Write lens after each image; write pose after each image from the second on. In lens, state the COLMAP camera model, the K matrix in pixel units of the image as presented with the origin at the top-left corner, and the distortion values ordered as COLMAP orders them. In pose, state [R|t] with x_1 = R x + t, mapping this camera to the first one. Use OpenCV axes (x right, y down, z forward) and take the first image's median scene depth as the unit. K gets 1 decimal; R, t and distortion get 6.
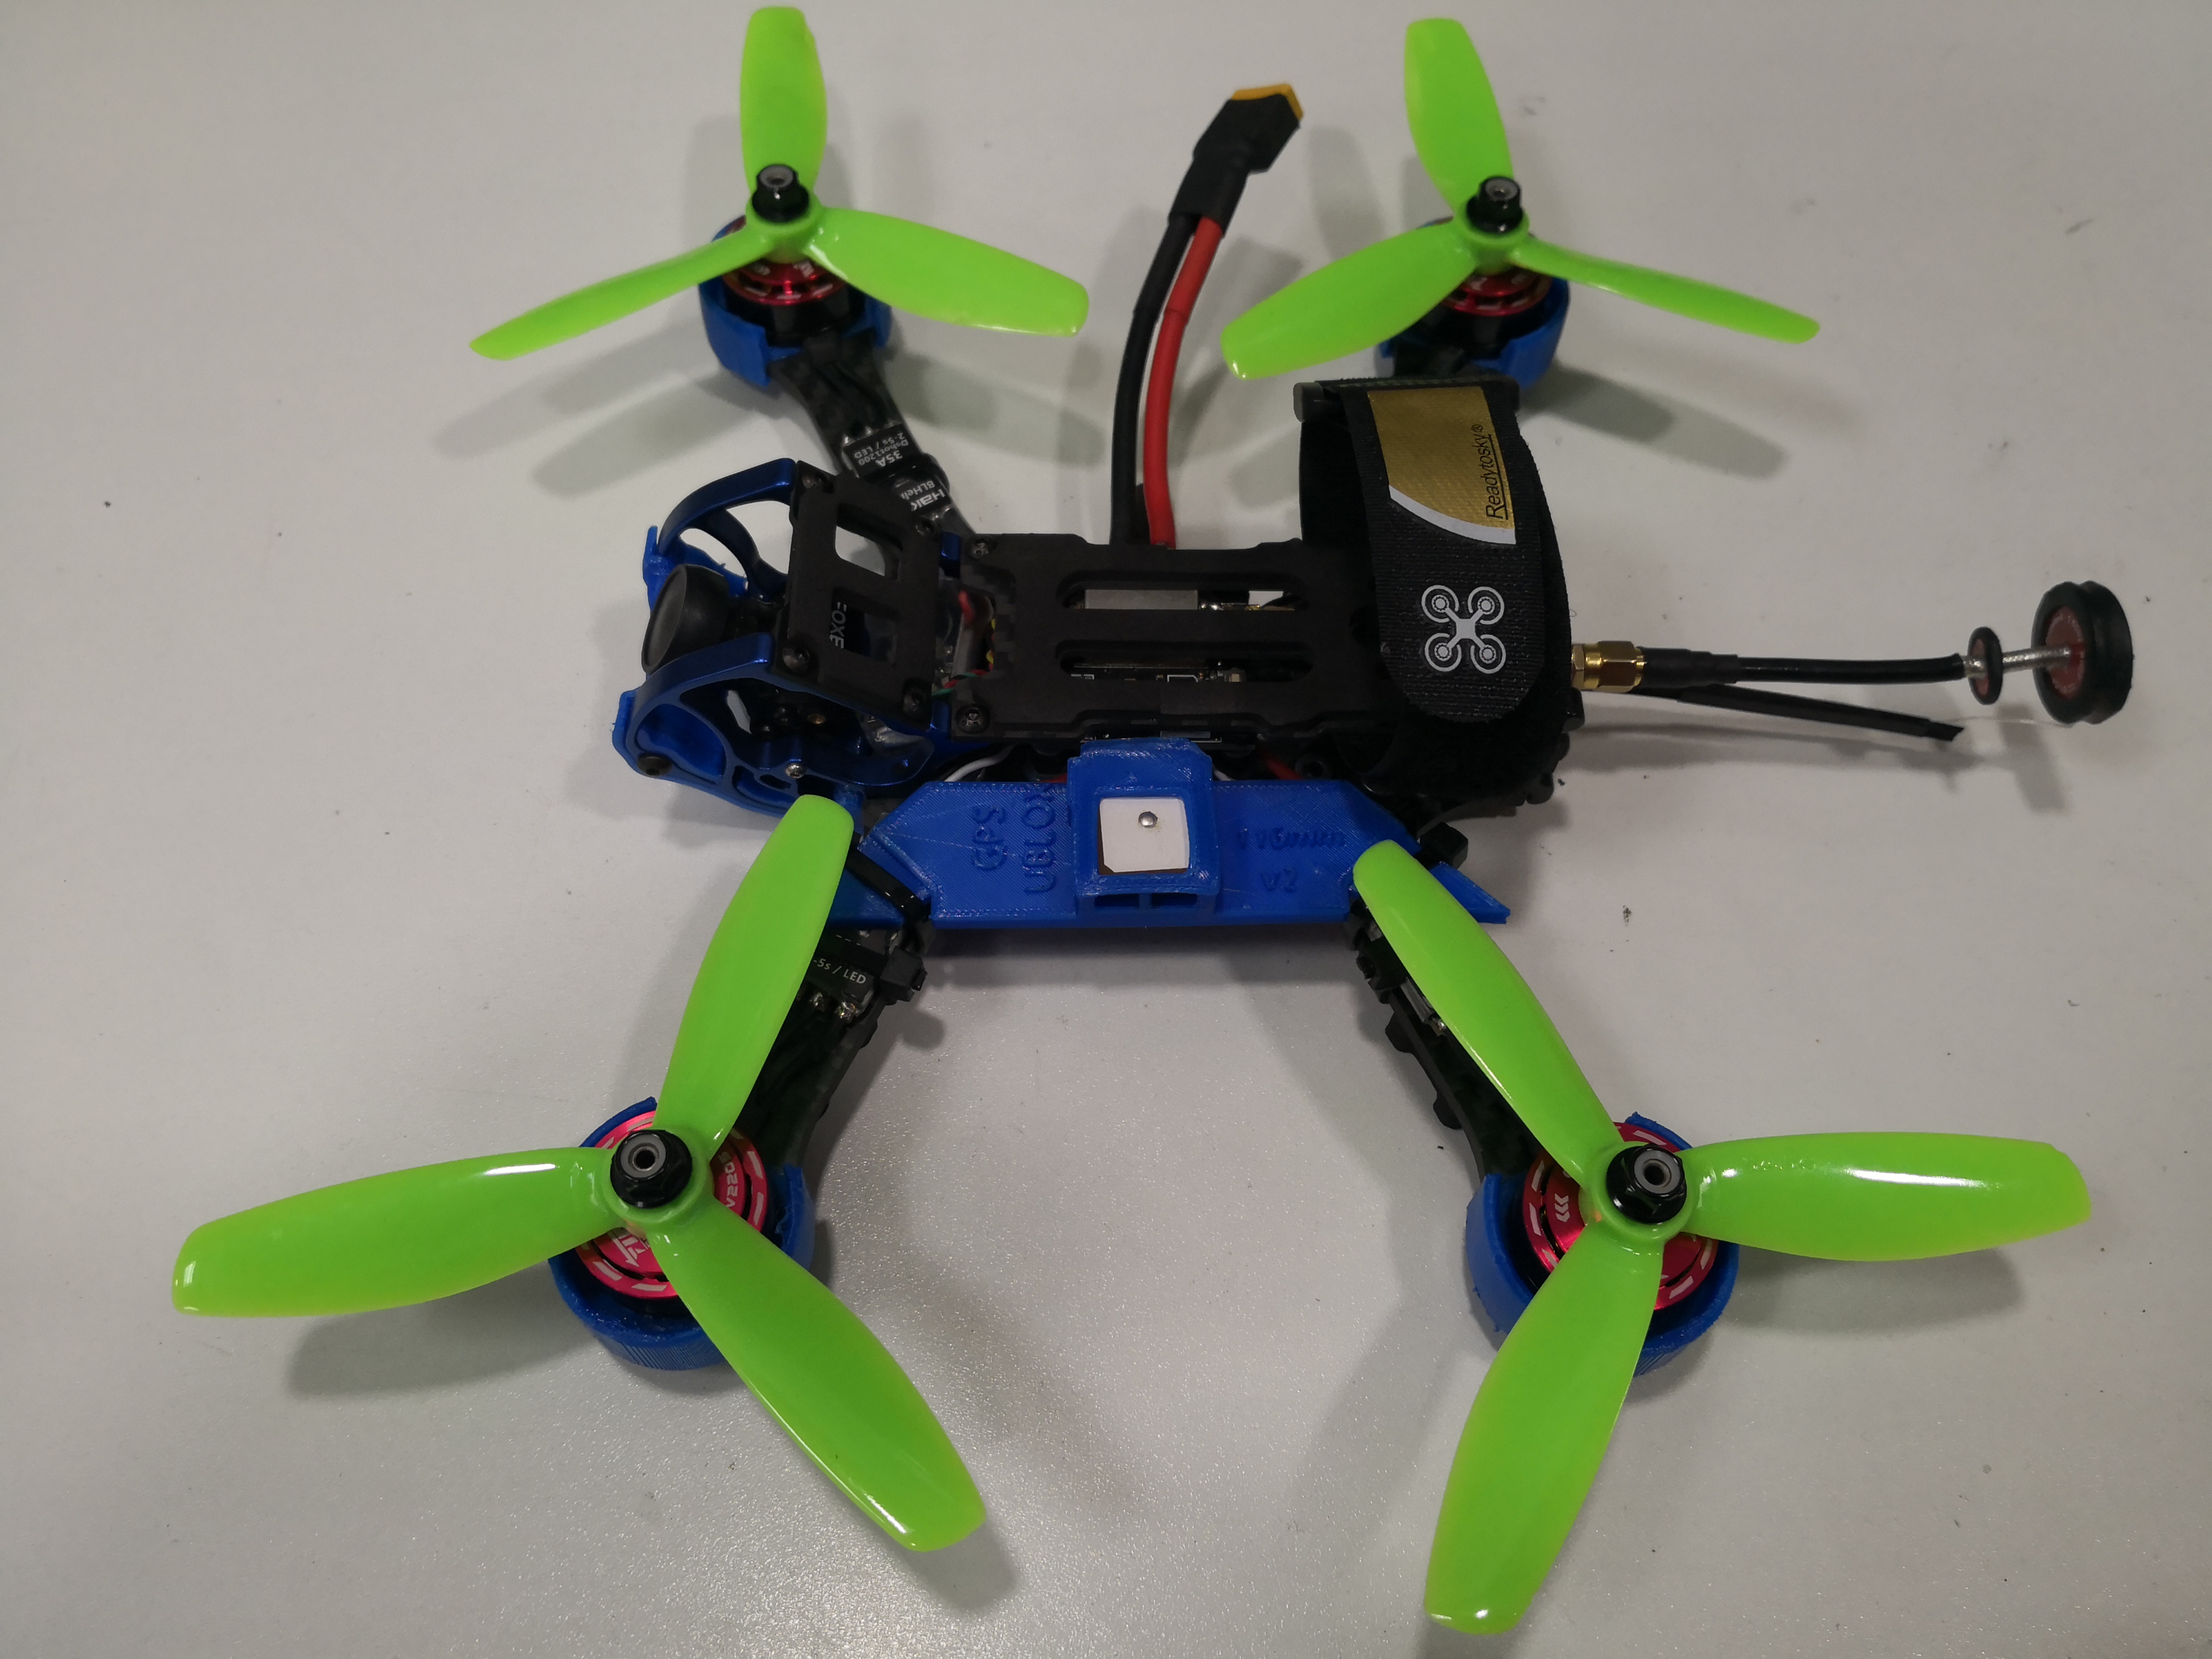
lens RADIAL K [[1741.3, 0, 1106.0], [0, 1741.3, 829.5], [0, 0, 1]] dist [0.001723, 0.000194]
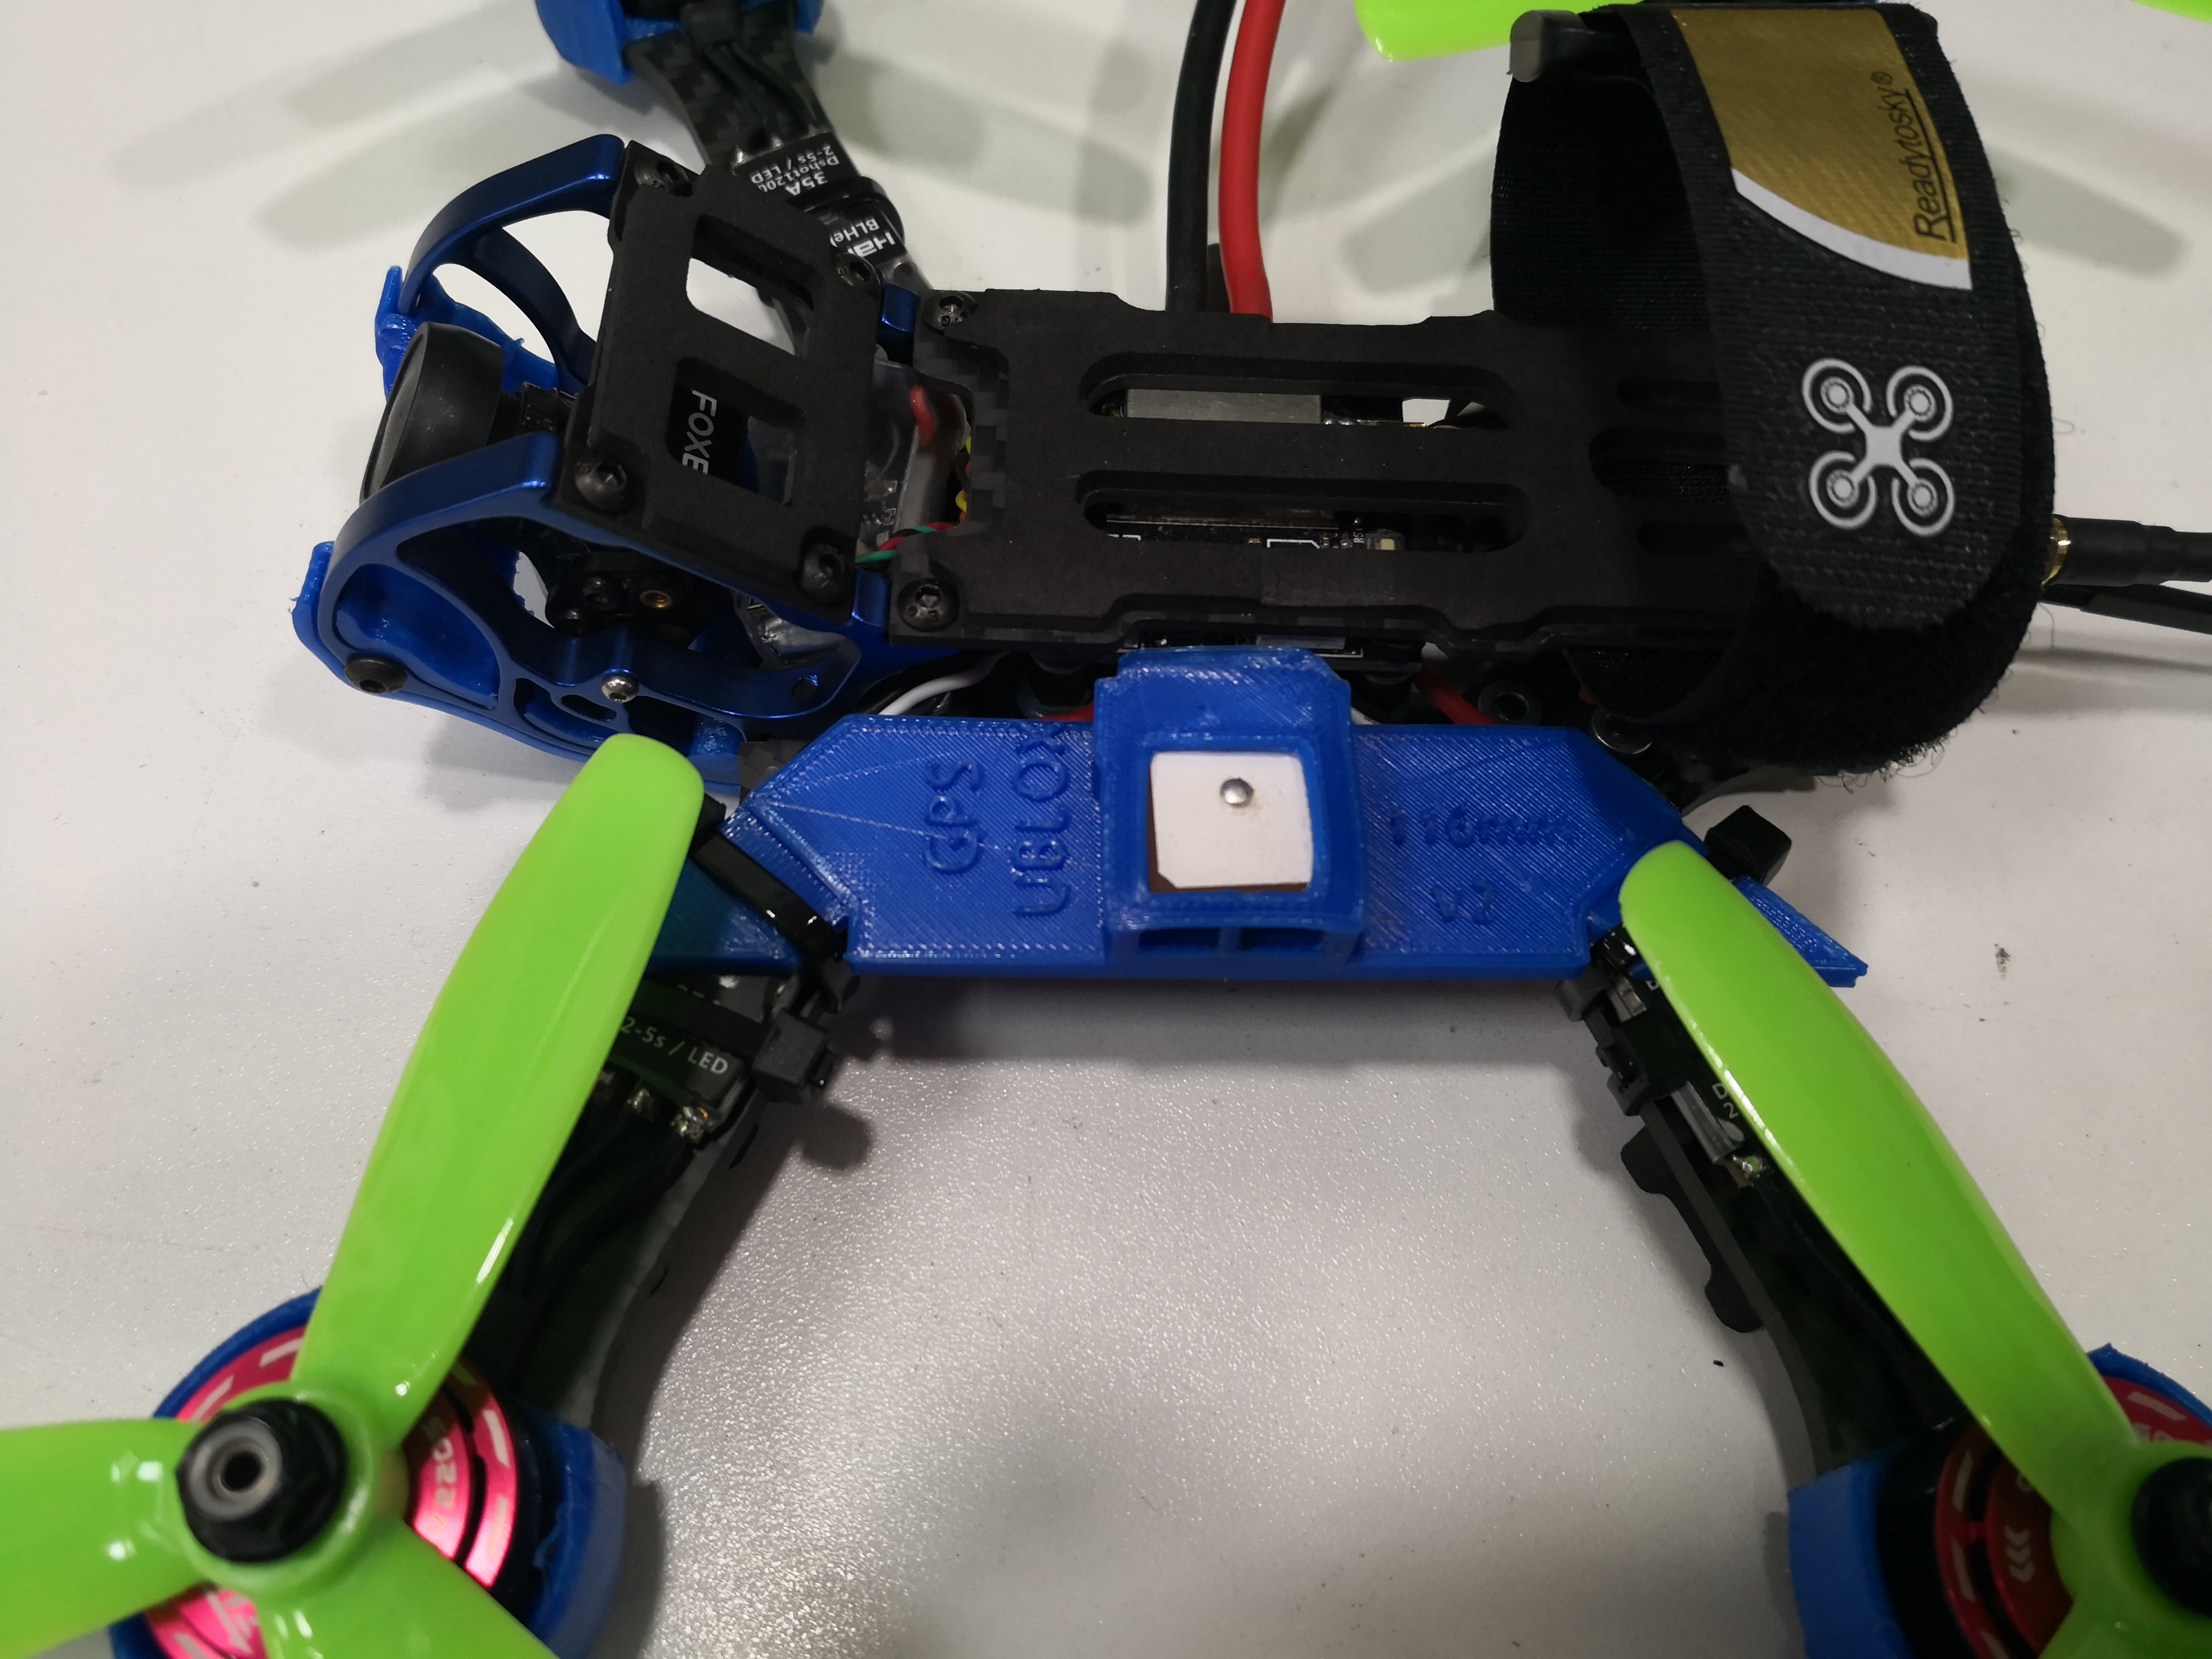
lens RADIAL K [[1543.1, 0, 1106.0], [0, 1543.1, 829.5], [0, 0, 1]] dist [0.004484, -0.040271]
pose [[0.999592, 0.022289, 0.017875, -0.026137], [-0.023276, 0.998100, 0.057041, -0.020598], [-0.016570, -0.057434, 0.998212, 0.492429]]
